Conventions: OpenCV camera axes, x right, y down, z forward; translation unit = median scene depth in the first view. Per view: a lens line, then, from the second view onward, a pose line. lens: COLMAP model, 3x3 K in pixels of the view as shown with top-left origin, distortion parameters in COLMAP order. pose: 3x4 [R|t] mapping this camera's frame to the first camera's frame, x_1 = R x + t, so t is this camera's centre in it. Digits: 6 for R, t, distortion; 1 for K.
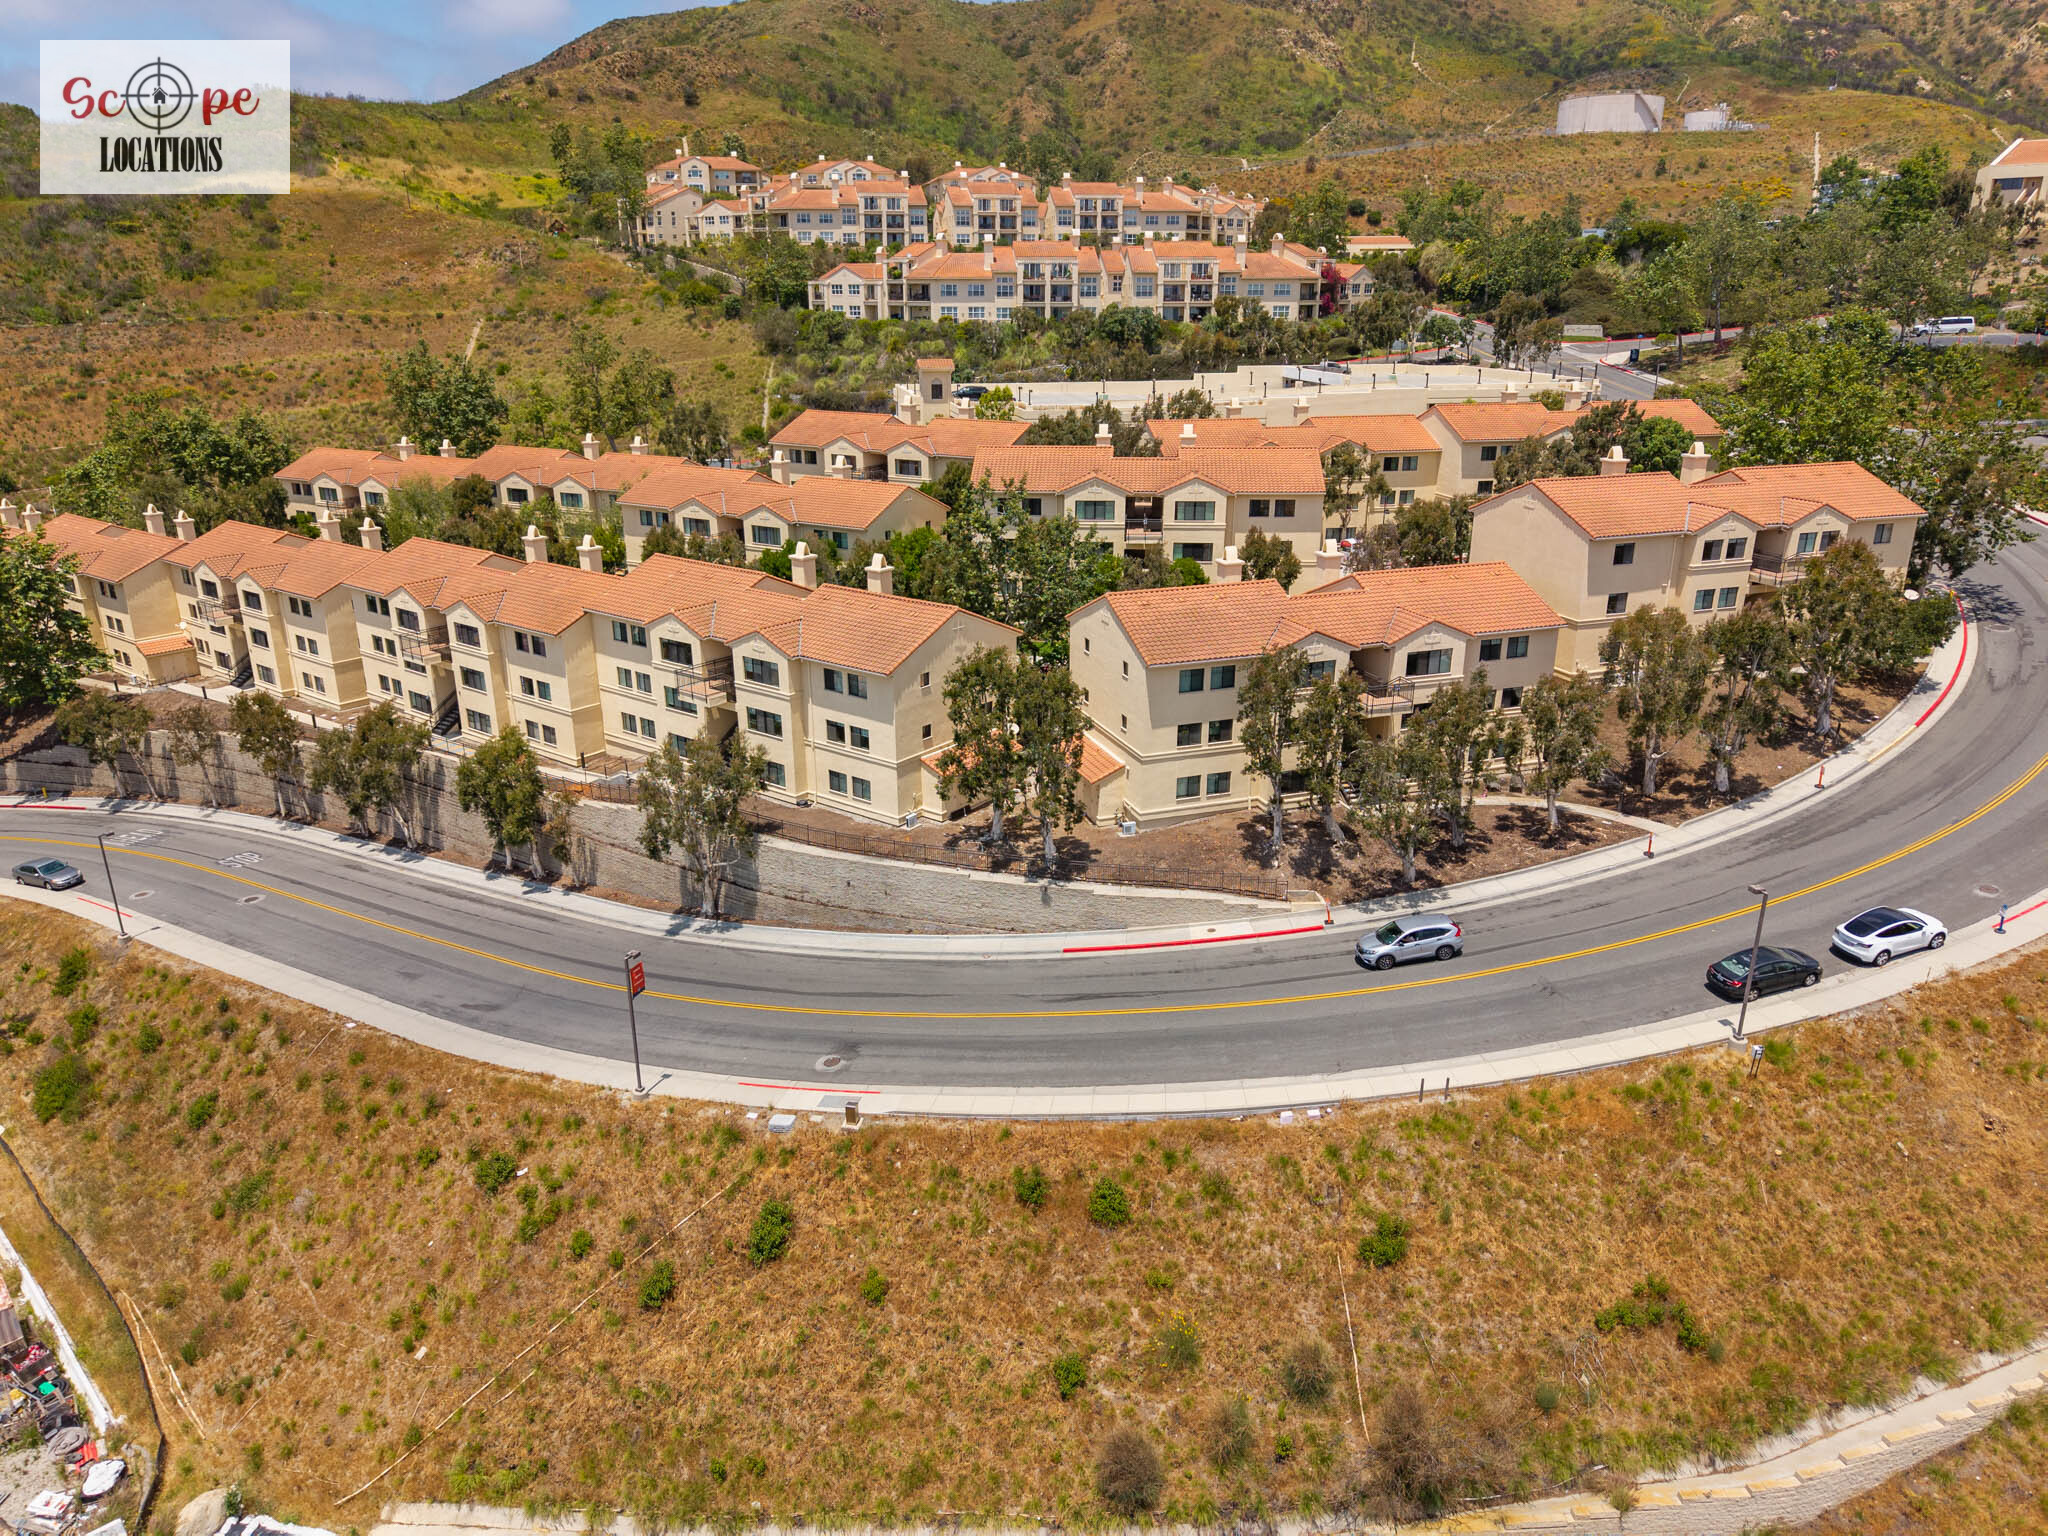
lens RADIAL K [[1364.1, 0, 1024.0], [0, 1364.1, 768.0], [0, 0, 1]] dist [0.008835, -0.009501]
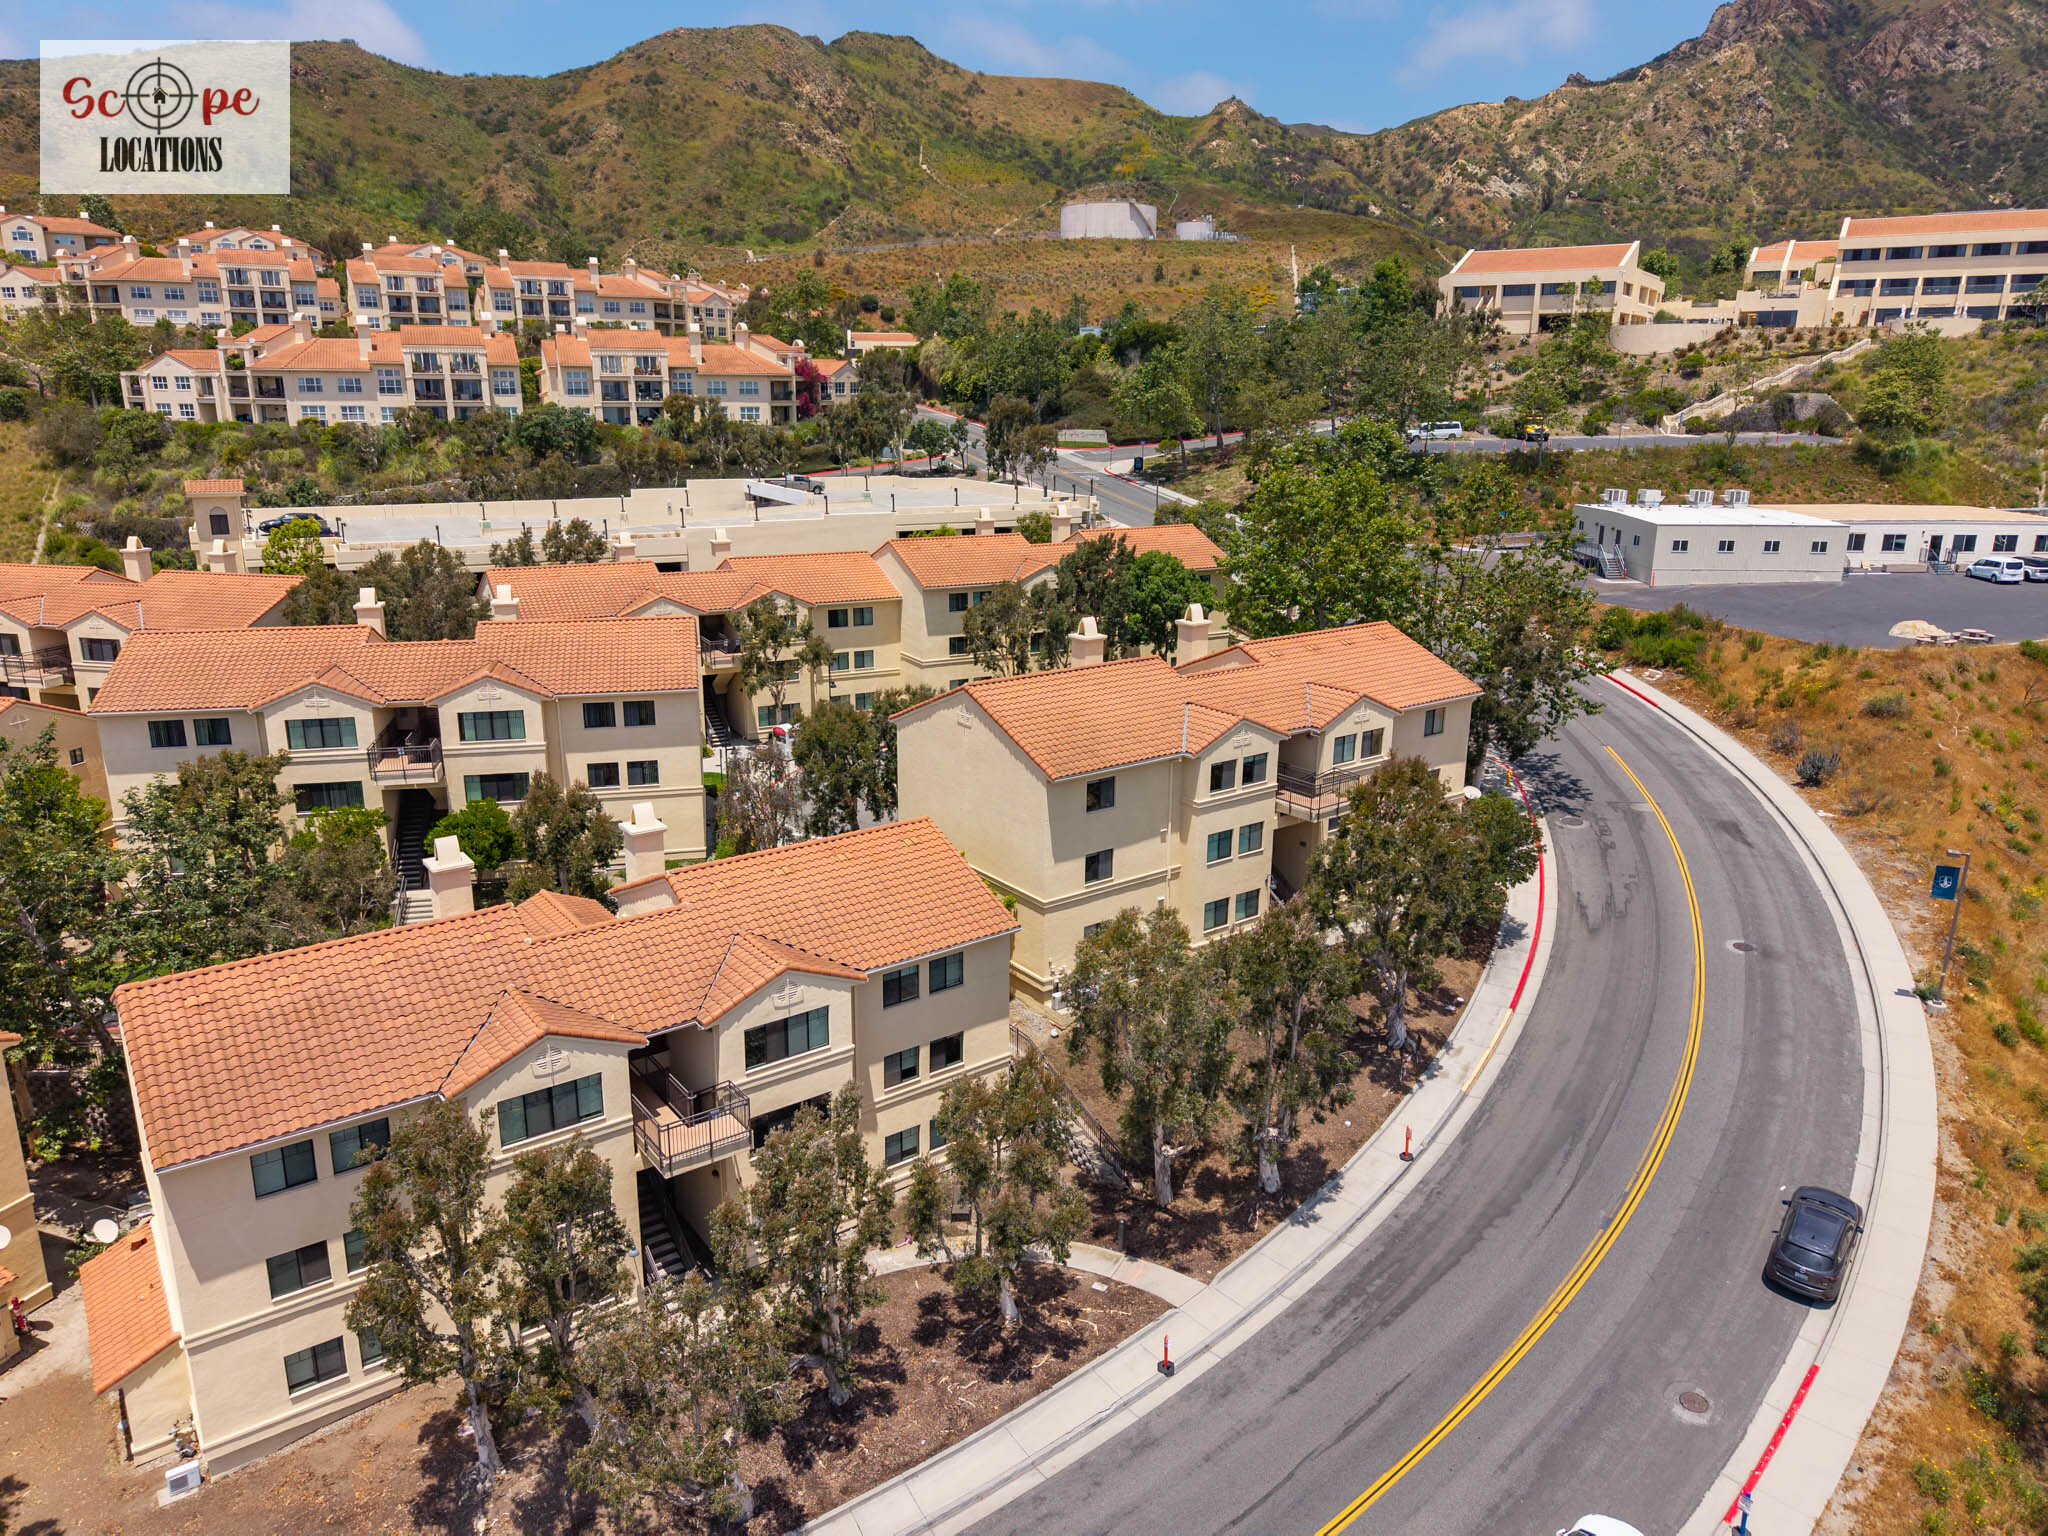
lens RADIAL K [[1364.1, 0, 1024.0], [0, 1364.1, 768.0], [0, 0, 1]] dist [0.008835, -0.009501]
pose [[0.953707, -0.073143, 0.291706, 0.091210], [0.091566, 0.994543, -0.049994, -0.059501], [-0.286458, 0.074390, 0.955201, 0.163952]]
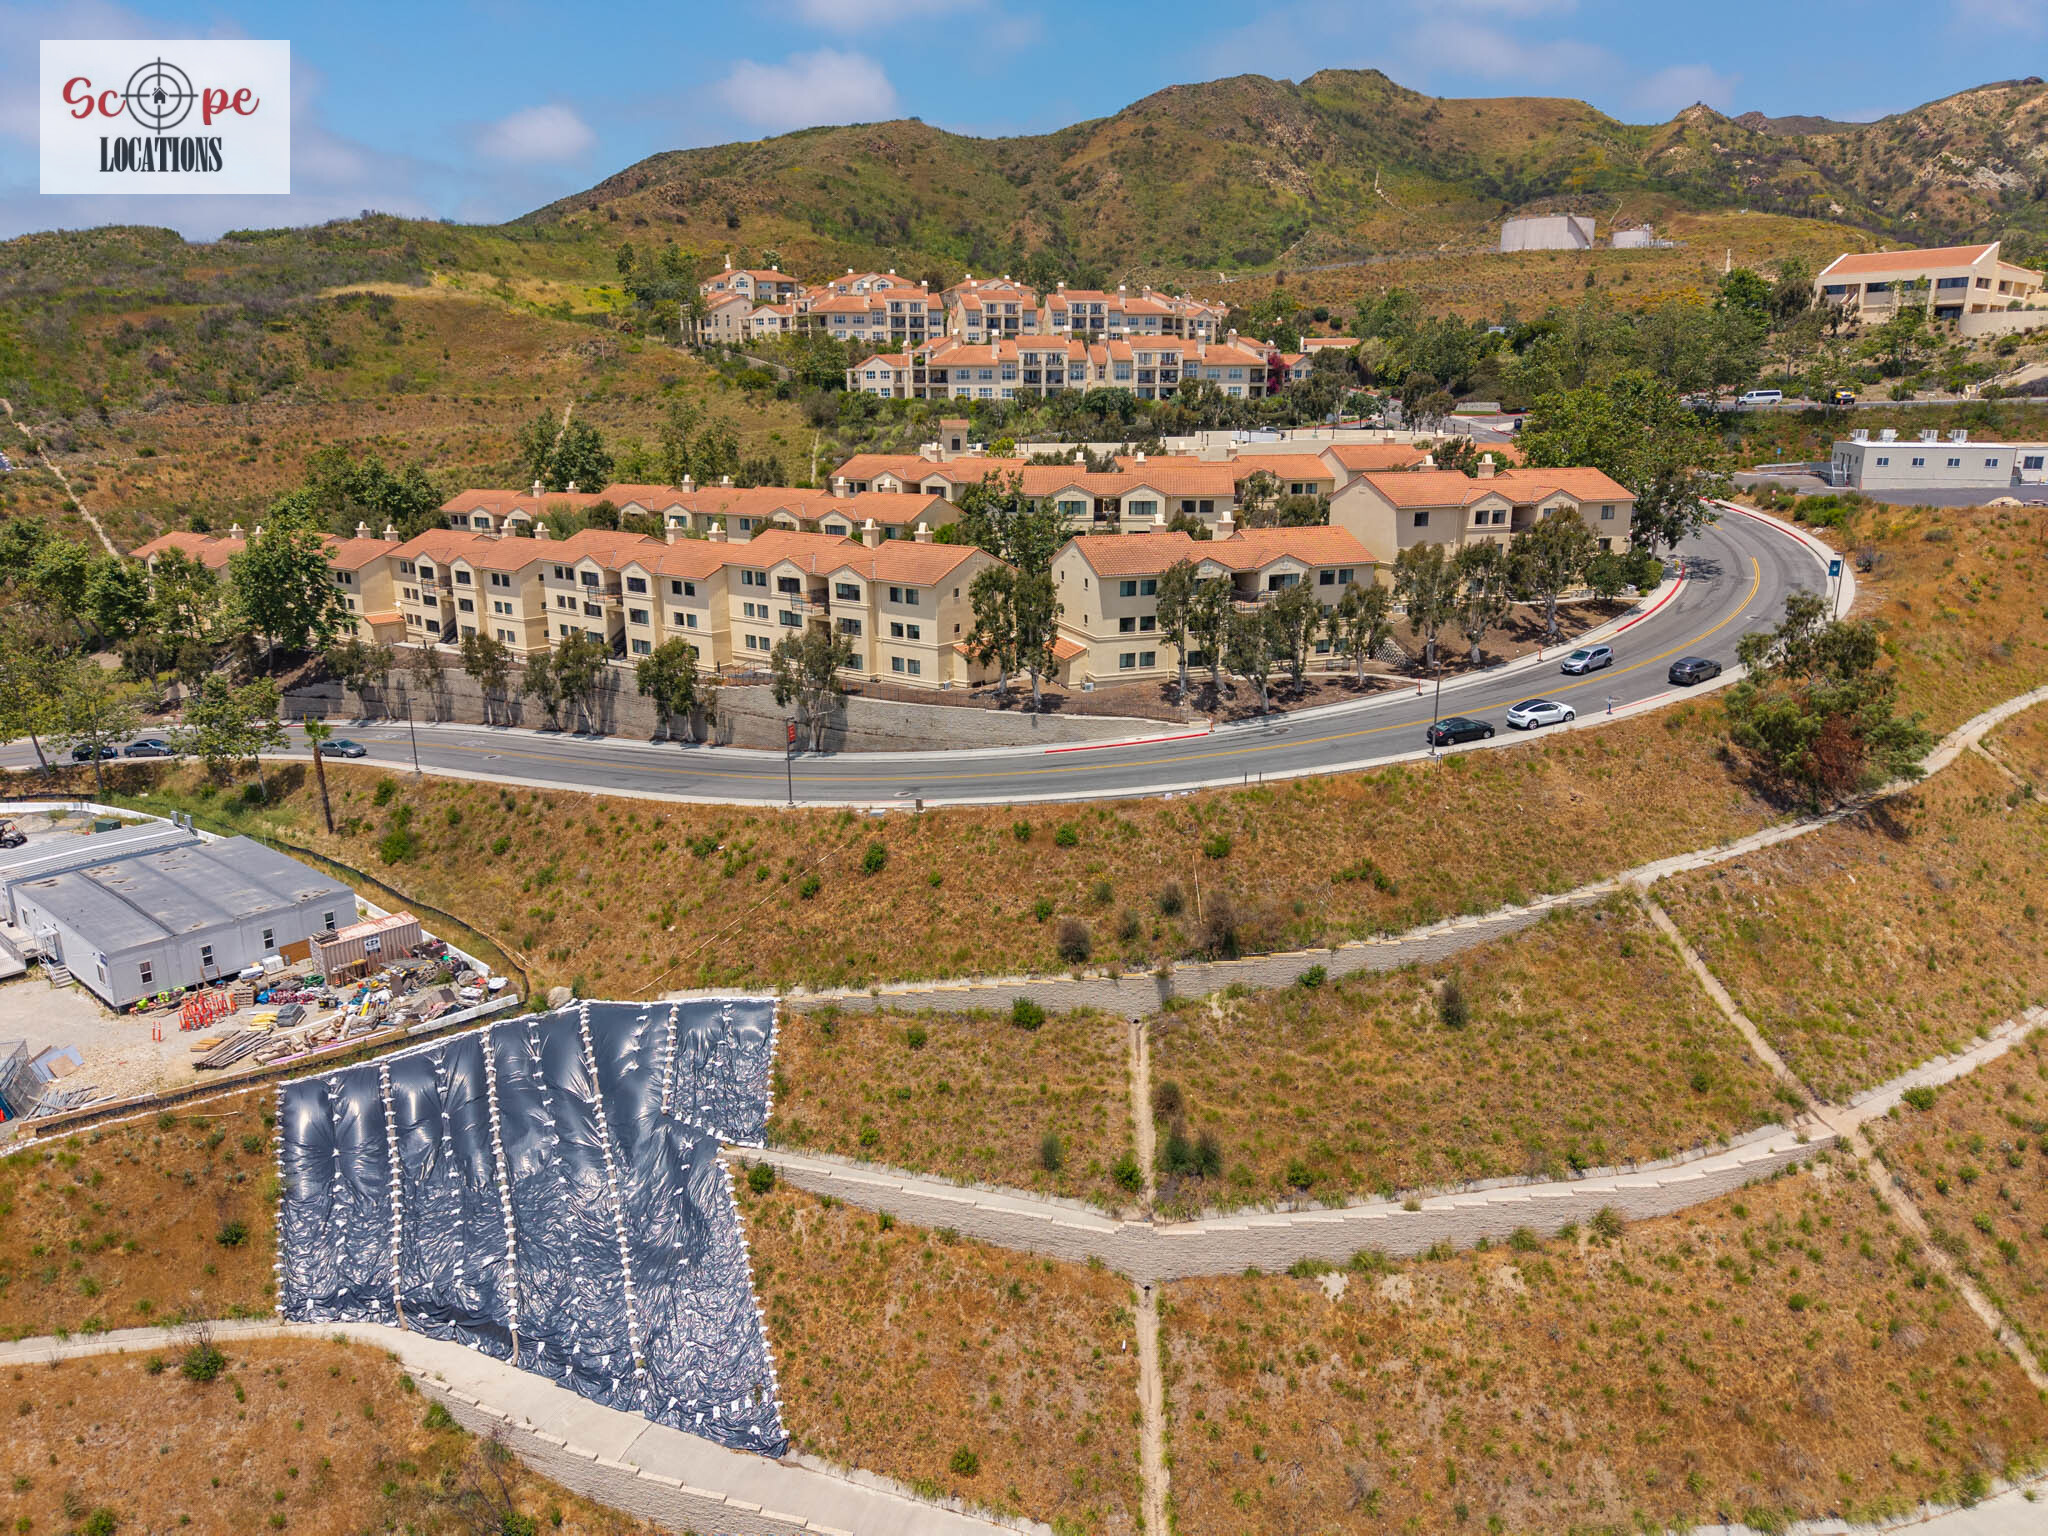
lens RADIAL K [[1364.1, 0, 1024.0], [0, 1364.1, 768.0], [0, 0, 1]] dist [0.008835, -0.009501]
pose [[0.999997, 0.000123, -0.002519, 0.002992], [-0.000308, 0.997289, -0.073582, 0.095826], [0.002503, 0.073582, 0.997286, -0.202771]]
